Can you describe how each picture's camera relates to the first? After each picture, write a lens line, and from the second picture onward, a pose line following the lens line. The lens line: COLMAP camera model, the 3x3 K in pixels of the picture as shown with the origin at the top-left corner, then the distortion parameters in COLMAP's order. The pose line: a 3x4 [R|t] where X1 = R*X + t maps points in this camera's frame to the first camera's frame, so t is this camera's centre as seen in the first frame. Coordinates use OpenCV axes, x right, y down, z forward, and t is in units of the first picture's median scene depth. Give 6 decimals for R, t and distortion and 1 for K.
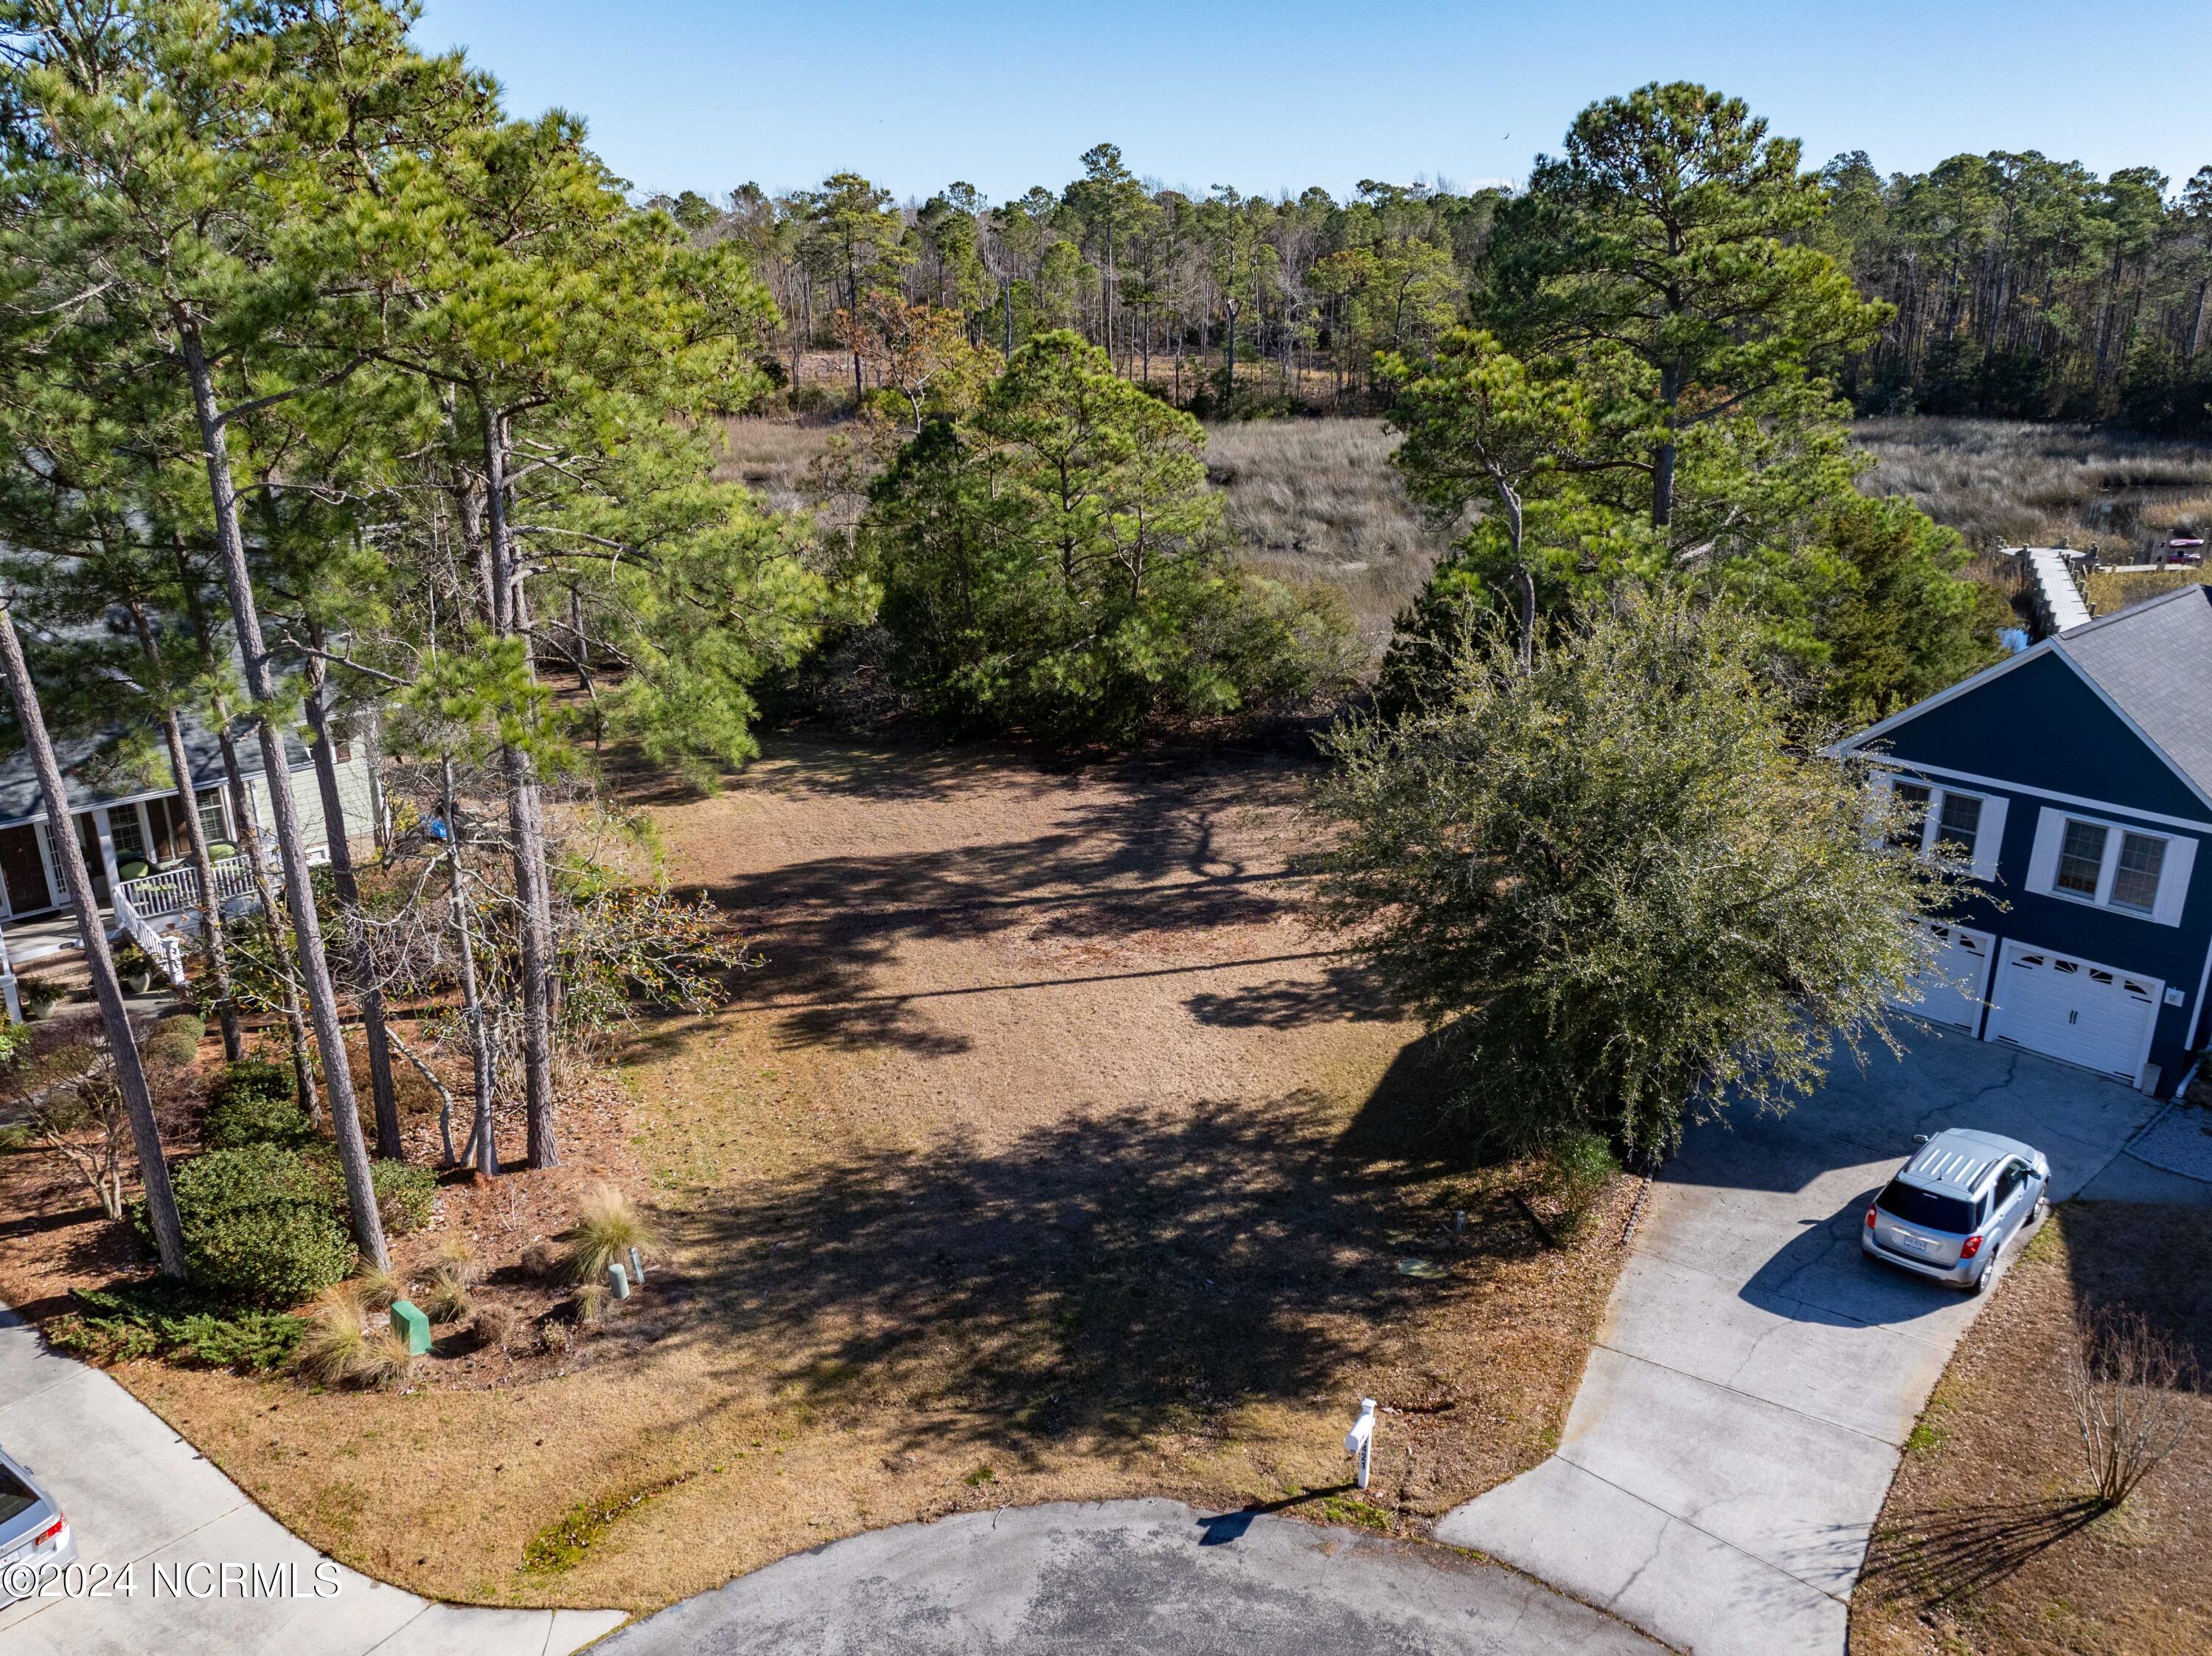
lens RADIAL K [[1742.8, 0, 1107.8], [0, 1742.8, 921.0], [0, 0, 1]] dist [-0.028436, -0.019896]
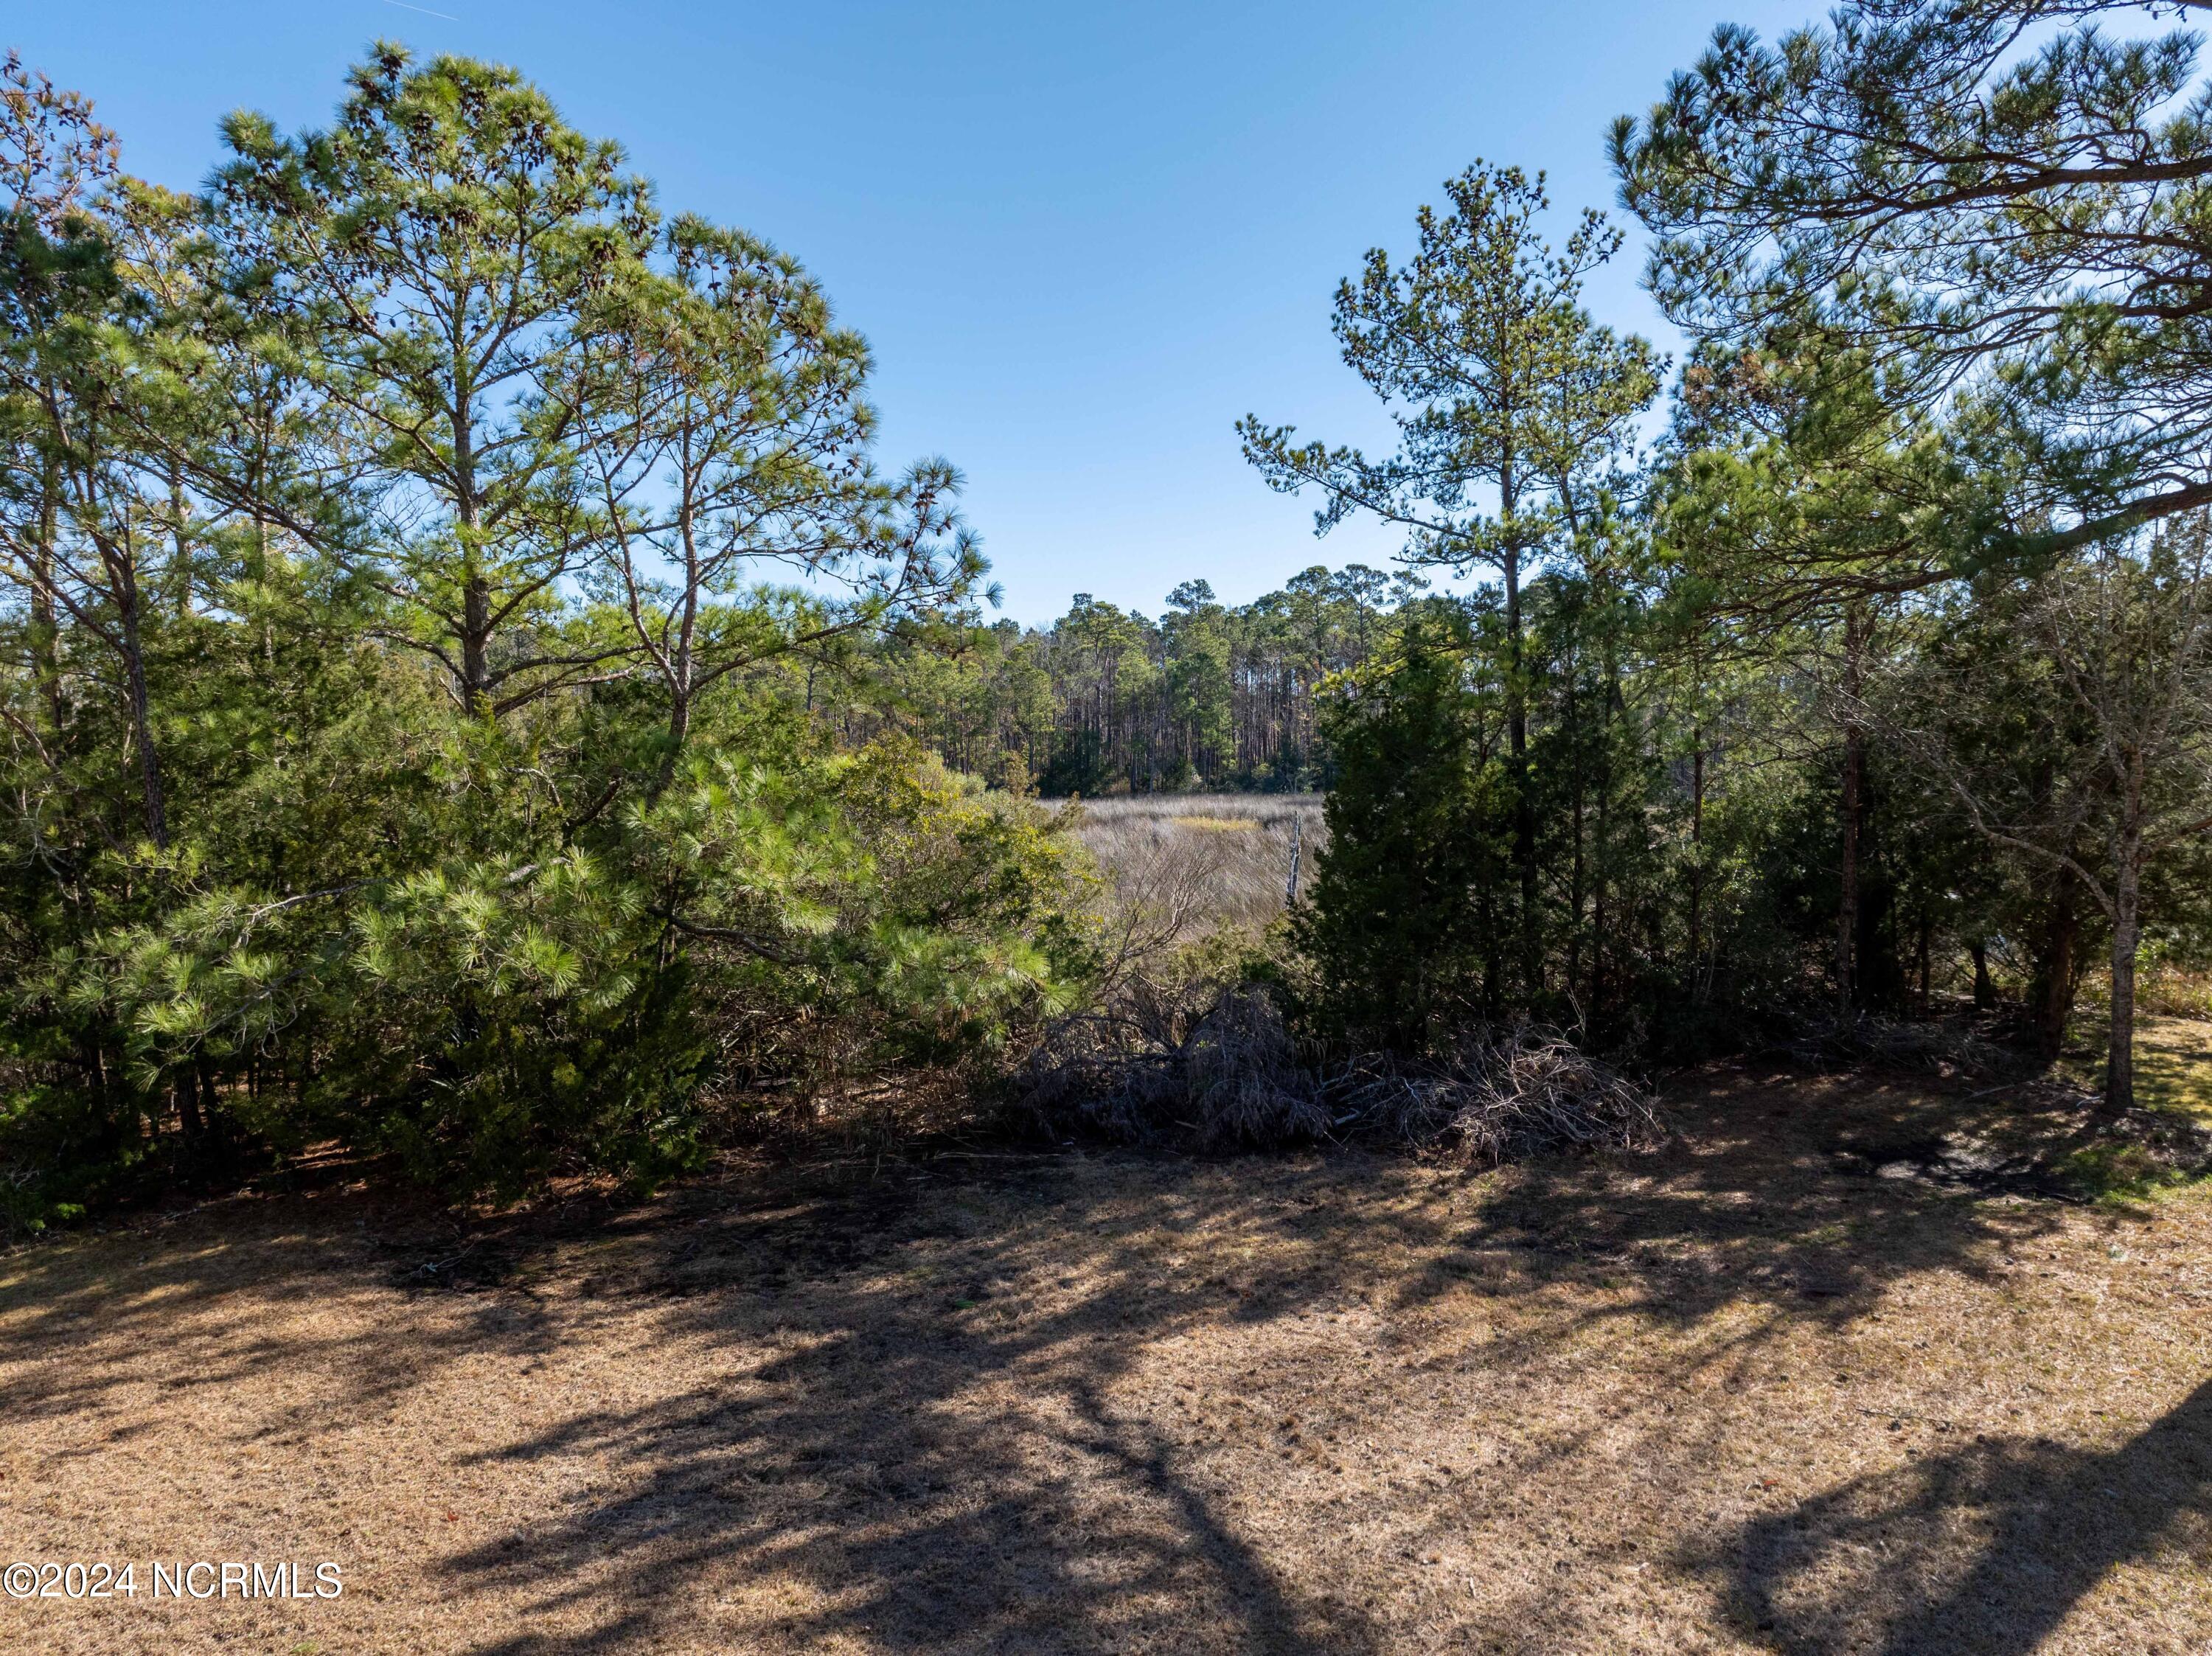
lens RADIAL K [[1564.4, 0, 1110.1], [0, 1564.4, 822.1], [0, 0, 1]] dist [-0.039332, 0.002972]
pose [[0.920663, -0.015188, 0.390063, -0.049349], [0.138759, 0.946714, -0.290651, -0.116629], [-0.364864, 0.321716, 0.873712, 1.214260]]
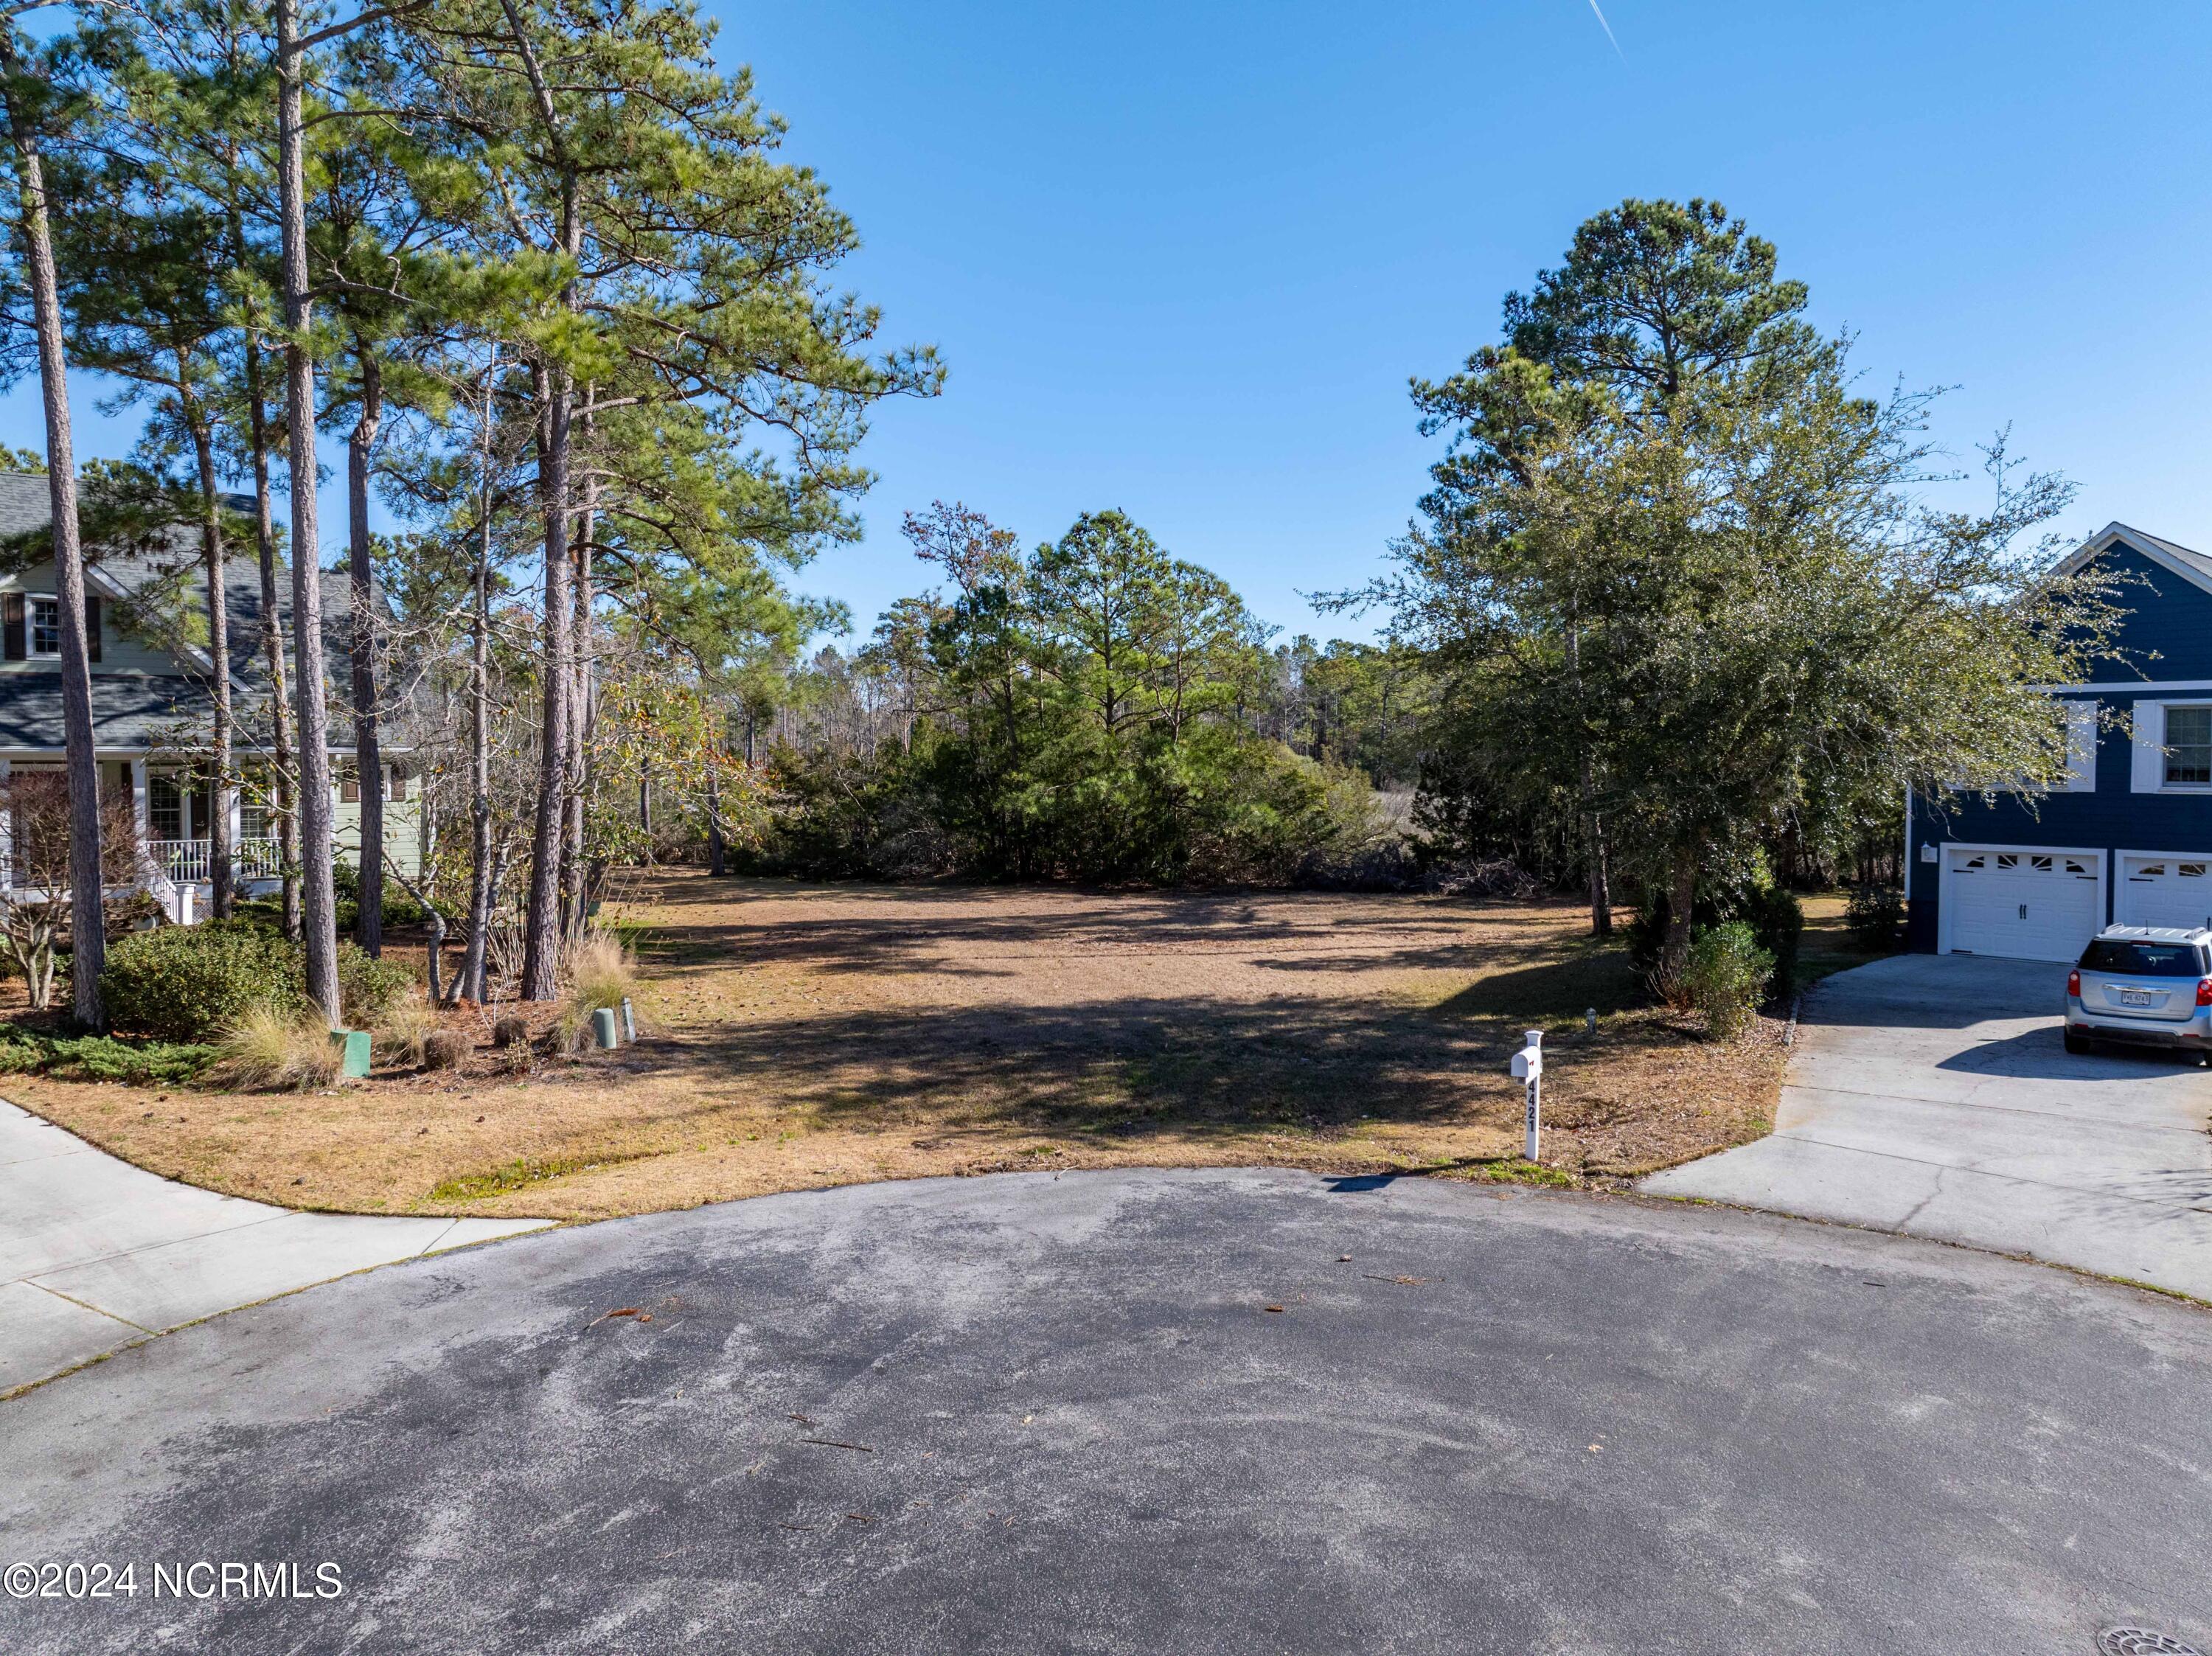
lens RADIAL K [[1564.4, 0, 1106.9], [0, 1564.4, 827.6], [0, 0, 1]] dist [-0.039332, 0.002972]
pose [[0.999933, 0.002877, -0.011171, -0.024381], [-0.006277, 0.948185, -0.317656, 0.285543], [0.009678, 0.317705, 0.948140, 0.206829]]
